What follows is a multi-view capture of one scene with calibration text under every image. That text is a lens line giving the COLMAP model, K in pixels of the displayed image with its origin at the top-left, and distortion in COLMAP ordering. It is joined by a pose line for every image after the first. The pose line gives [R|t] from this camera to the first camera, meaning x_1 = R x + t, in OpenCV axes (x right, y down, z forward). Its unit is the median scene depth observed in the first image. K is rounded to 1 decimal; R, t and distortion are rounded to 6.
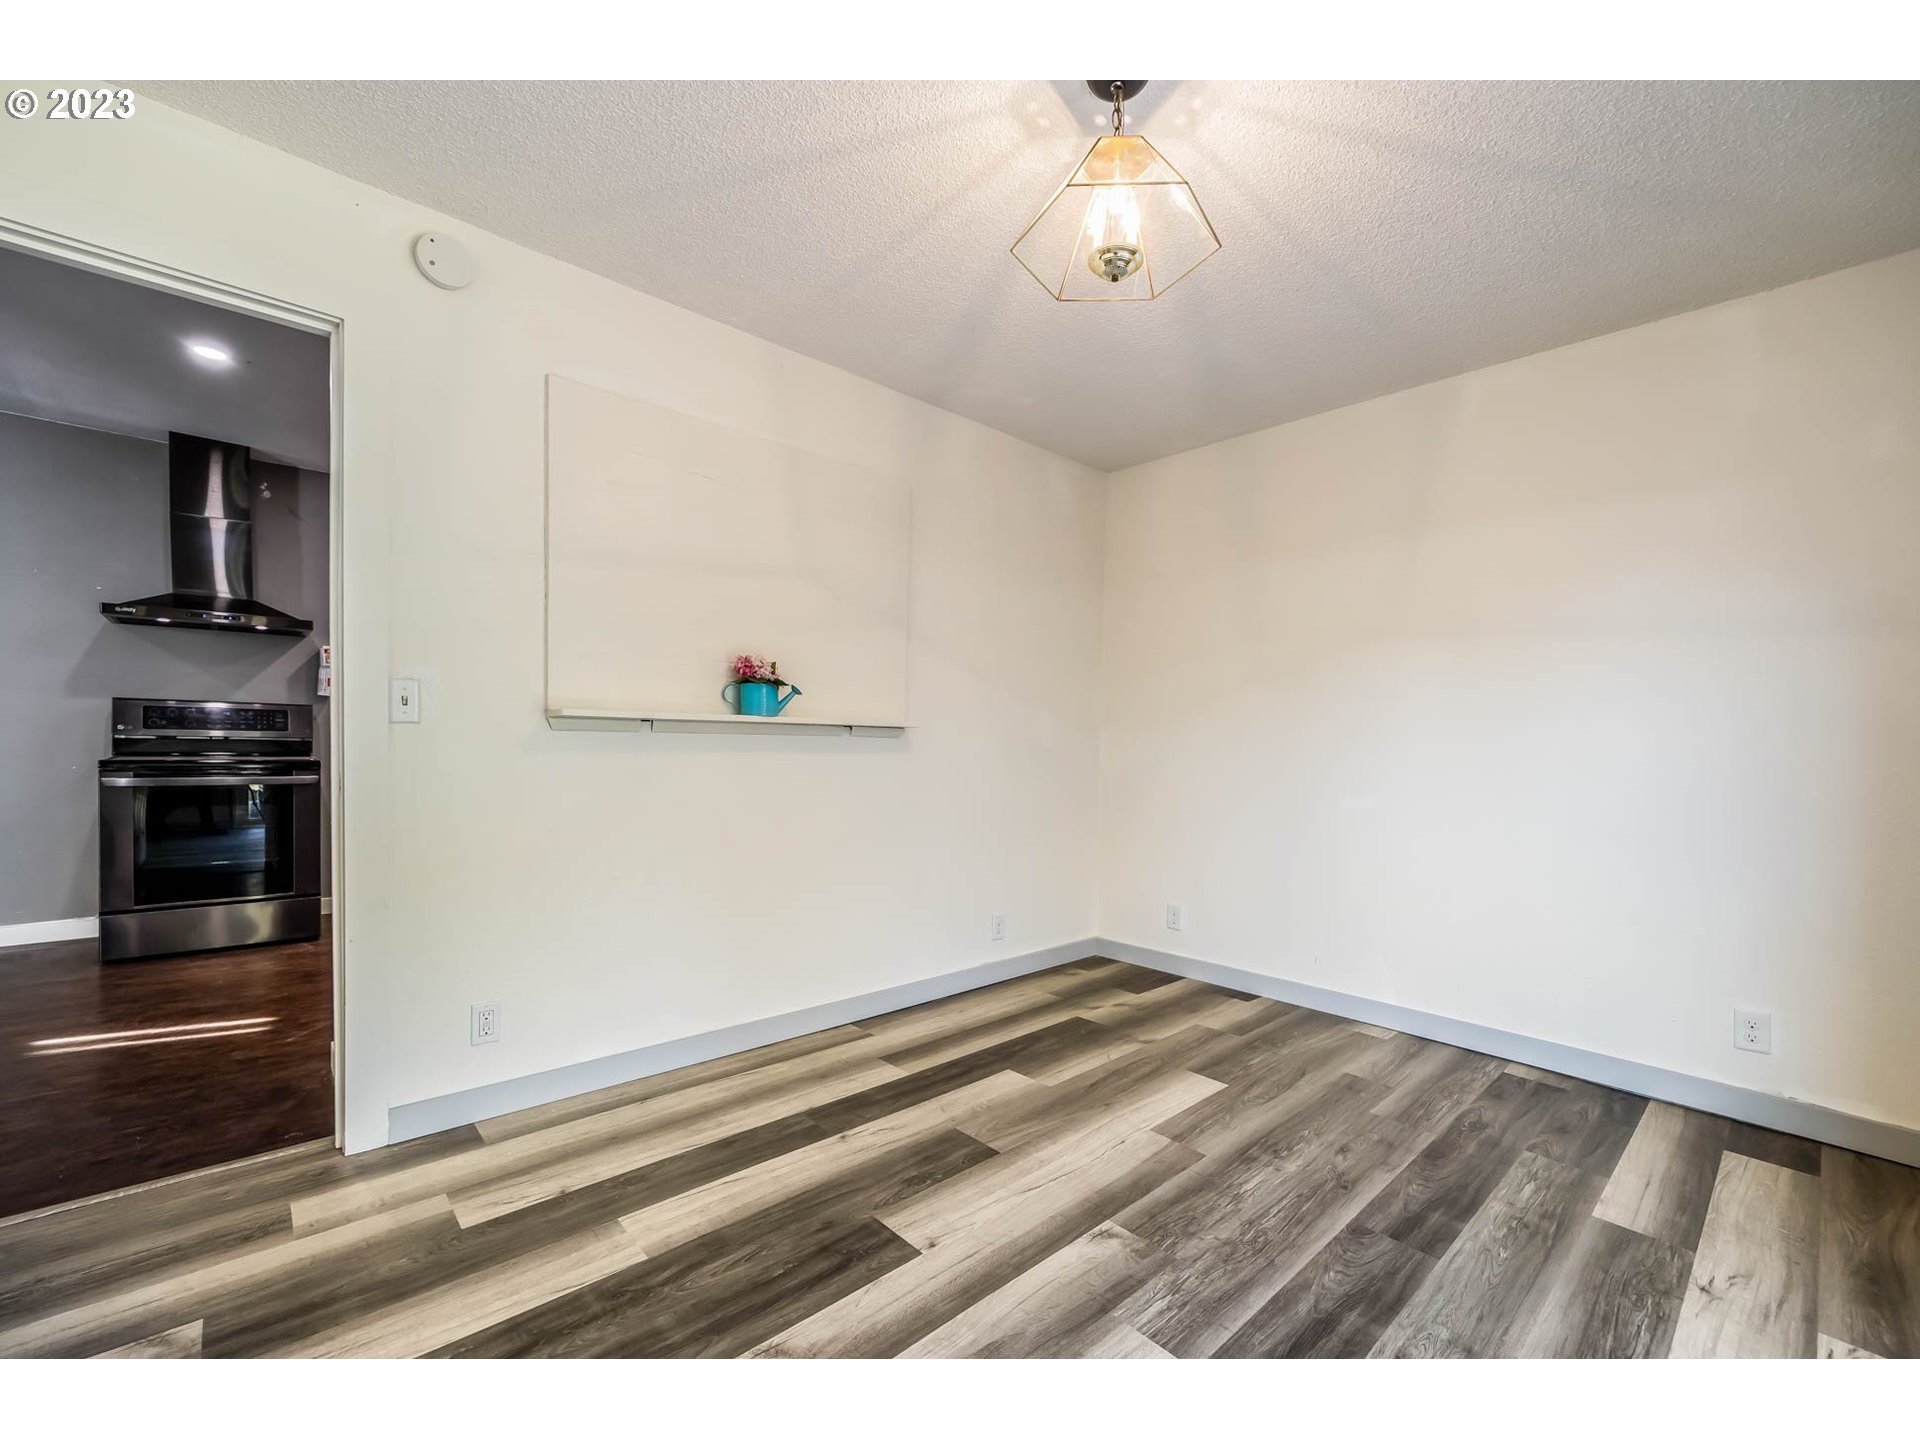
lens RADIAL K [[799.8, 0, 993.6], [0, 799.8, 757.9], [0, 0, 1]] dist [0.000190, 0.000312]
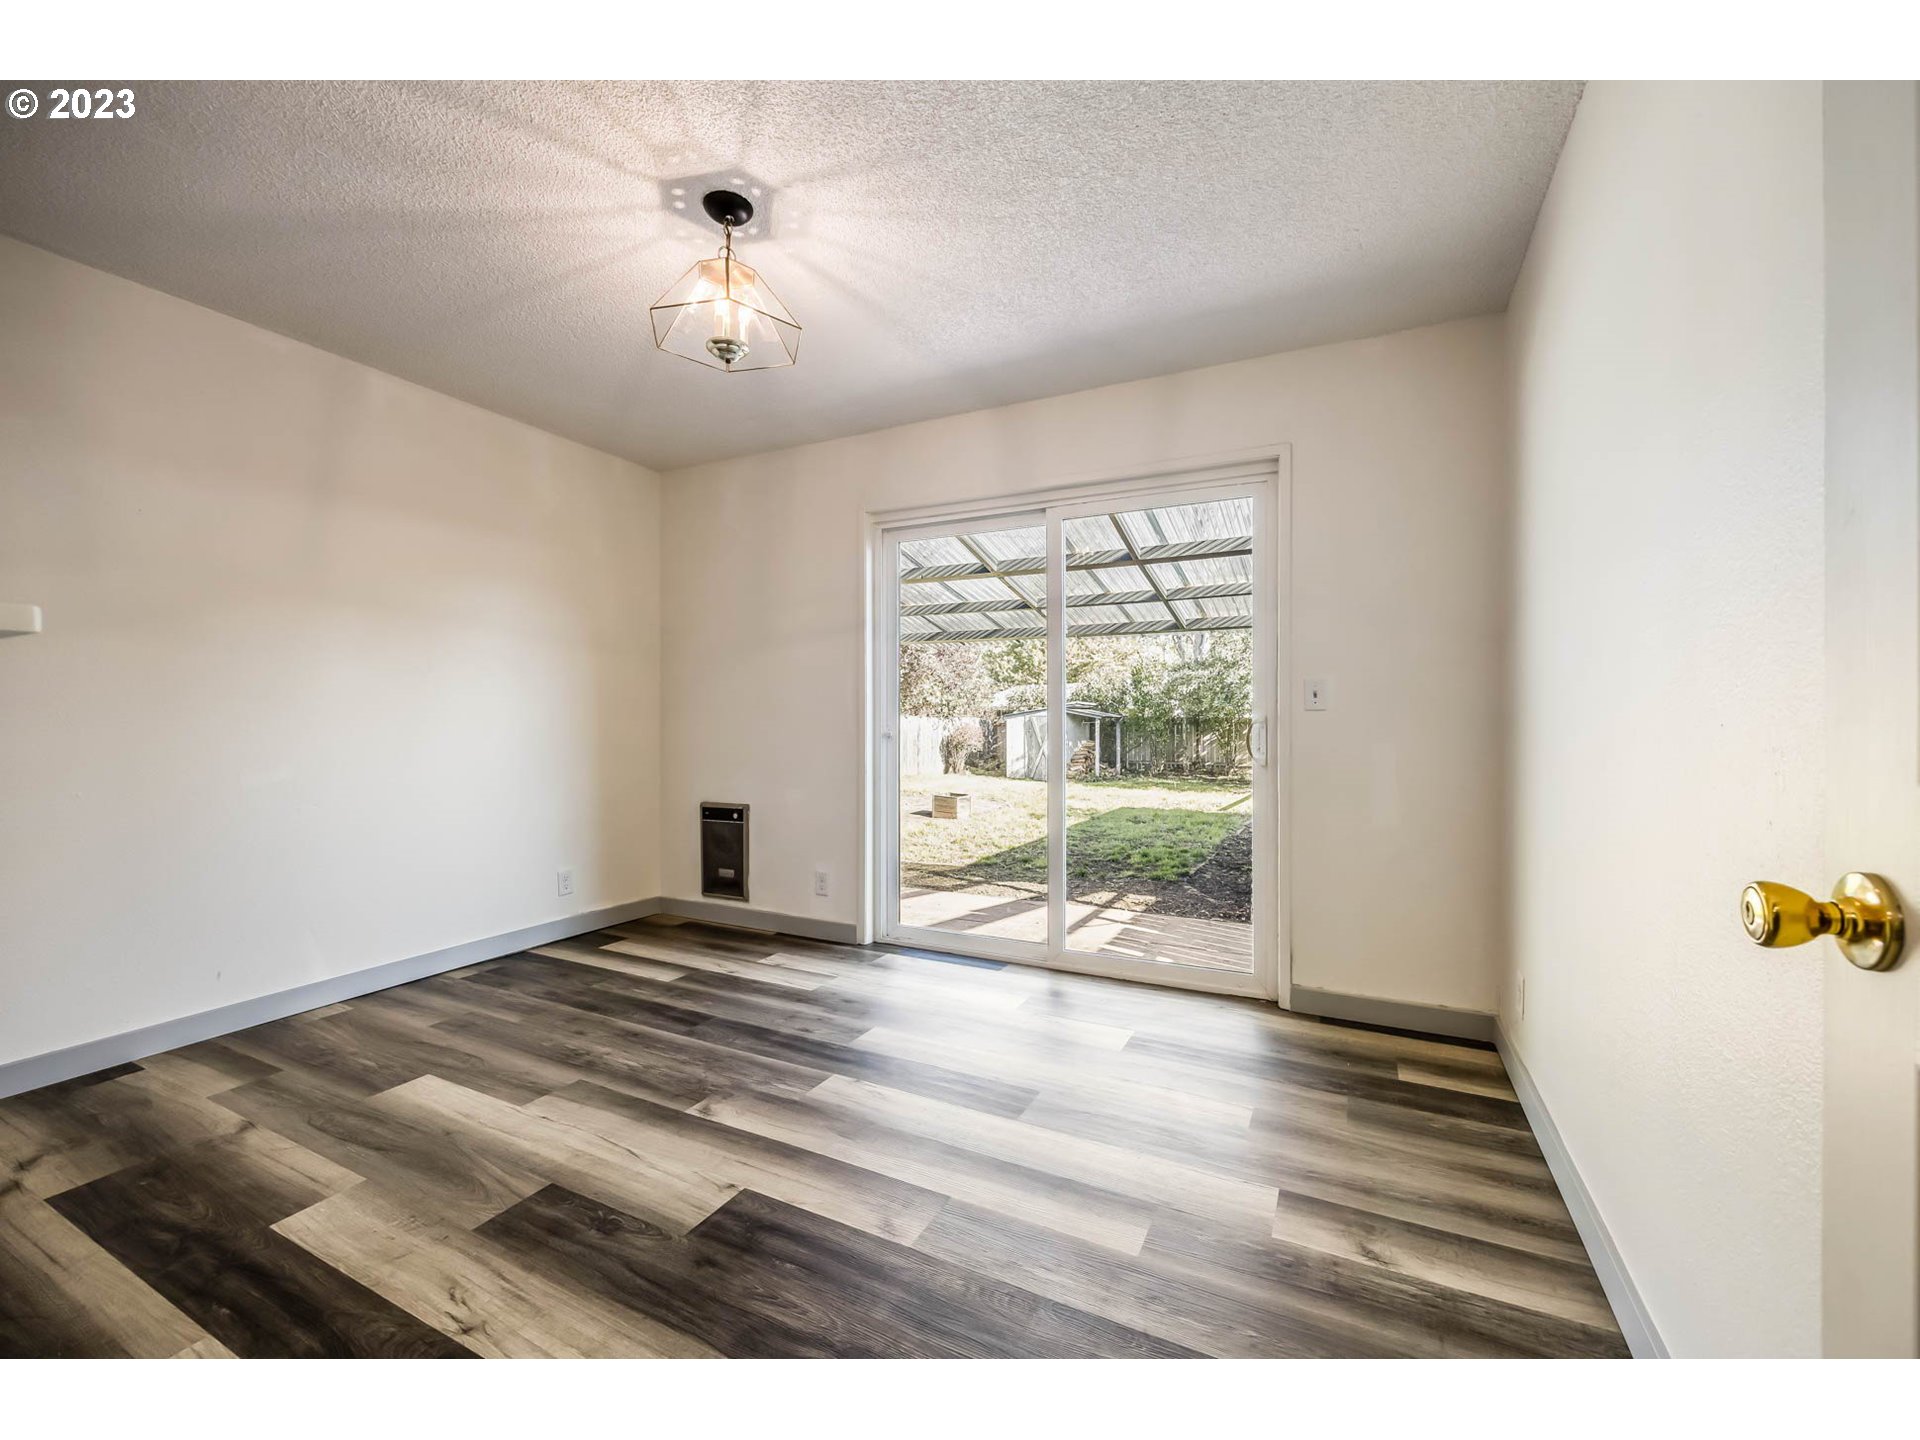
lens RADIAL K [[773.3, 0, 960.0], [0, 773.3, 720.0], [0, 0, 1]] dist [-0.002845, 0.000047]
pose [[-0.331993, -0.020183, 0.943066, -0.807890], [0.018216, 0.999447, 0.027802, -0.022874], [-0.943106, 0.026409, -0.331442, 0.740505]]
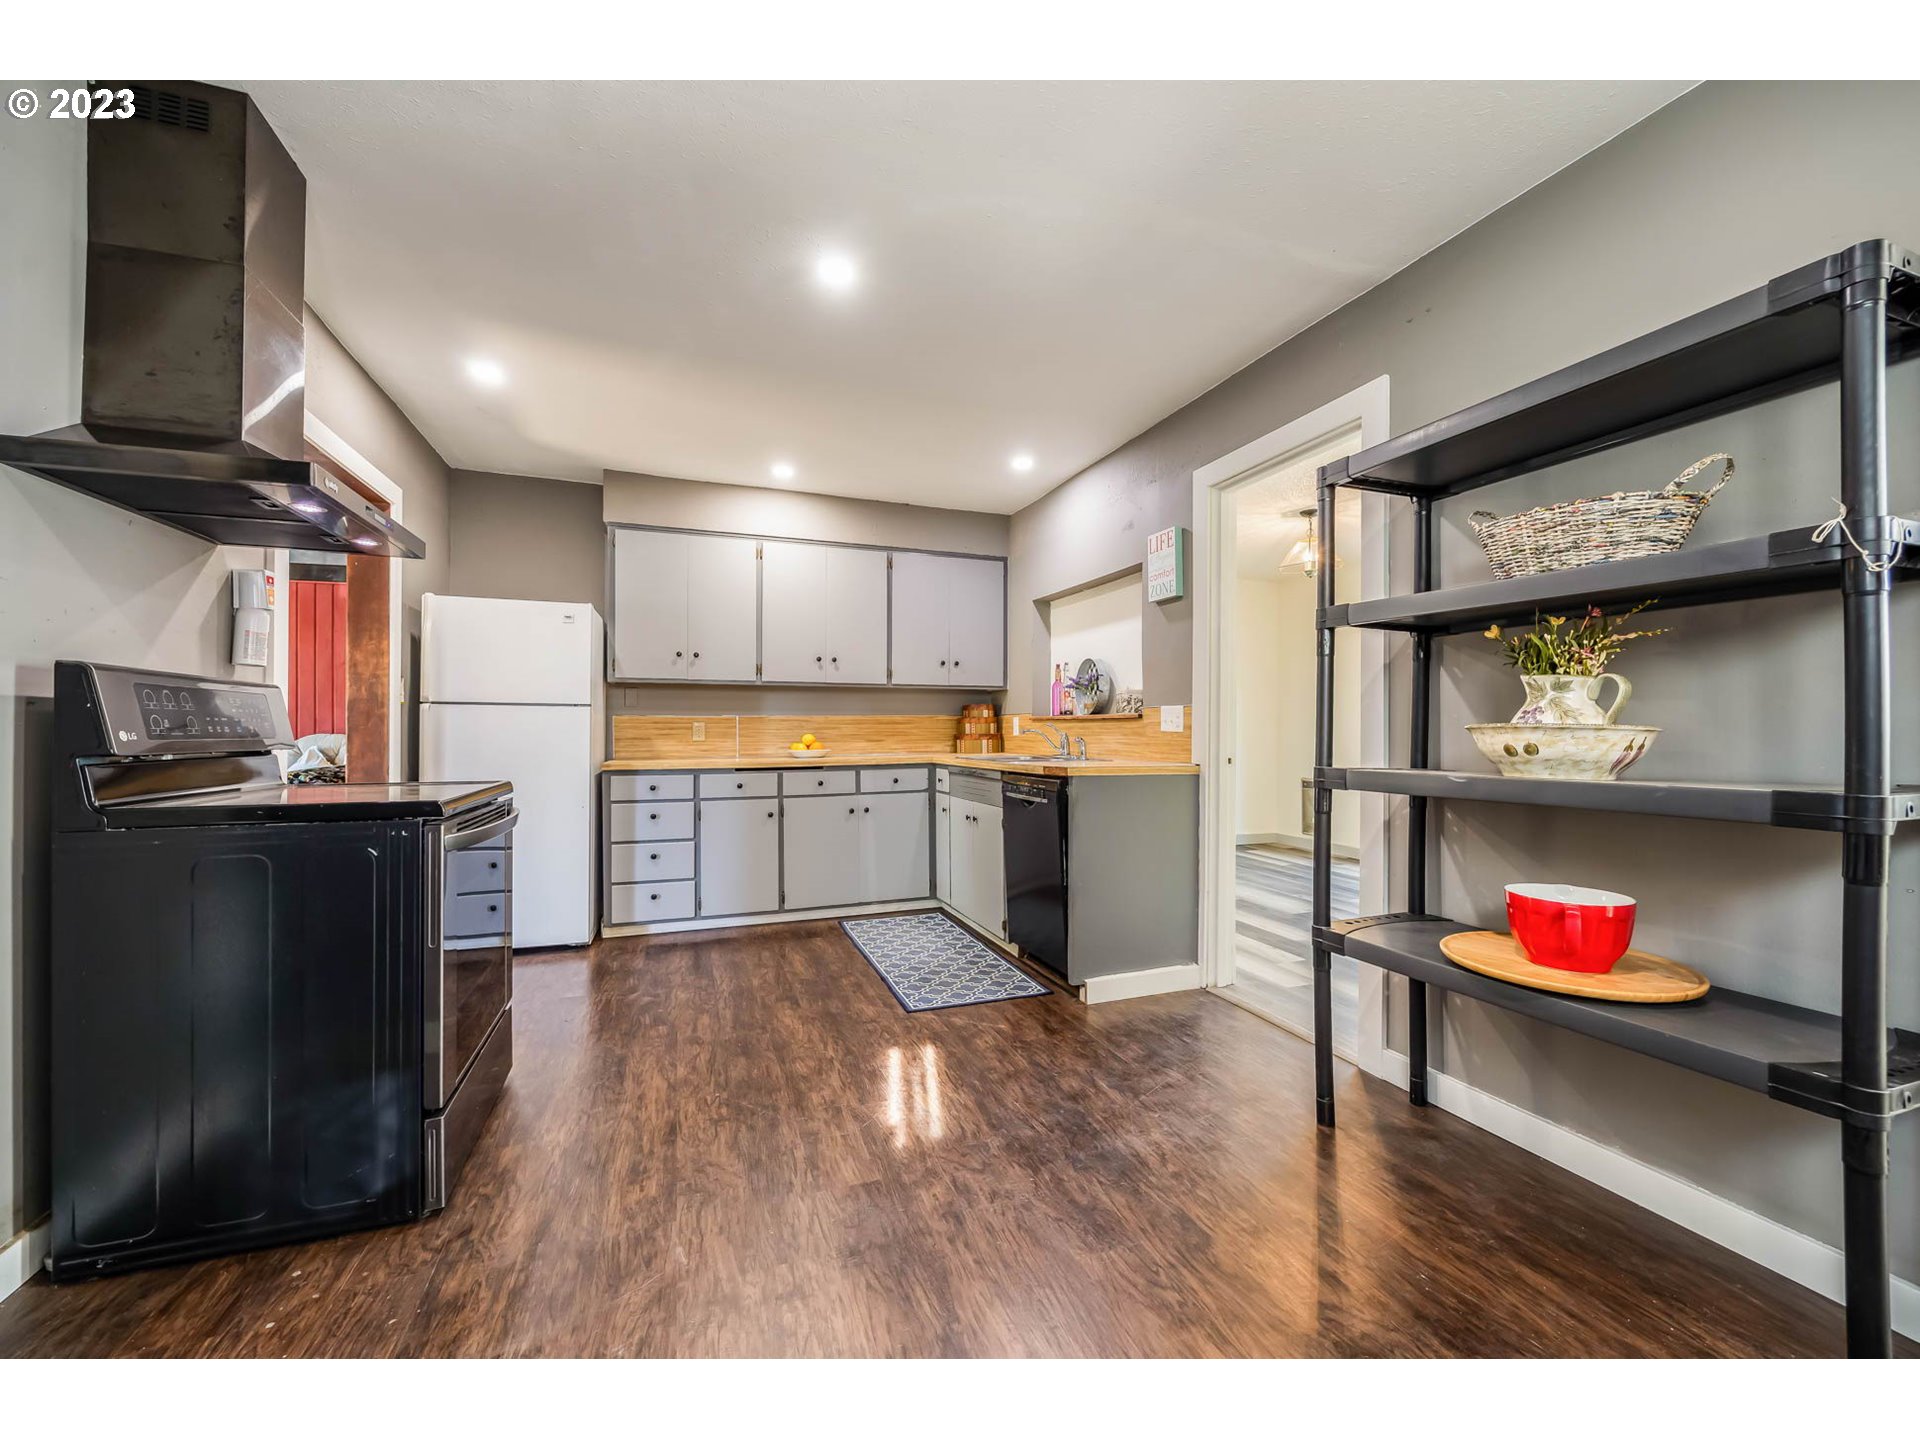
lens RADIAL K [[768.2, 0, 964.2], [0, 768.2, 735.0], [0, 0, 1]] dist [0.000278, -0.000629]
pose [[0.396775, -0.027476, 0.917505, -2.065916], [0.031720, 0.999365, 0.016210, -0.050272], [-0.917368, 0.022672, 0.397395, 0.731121]]
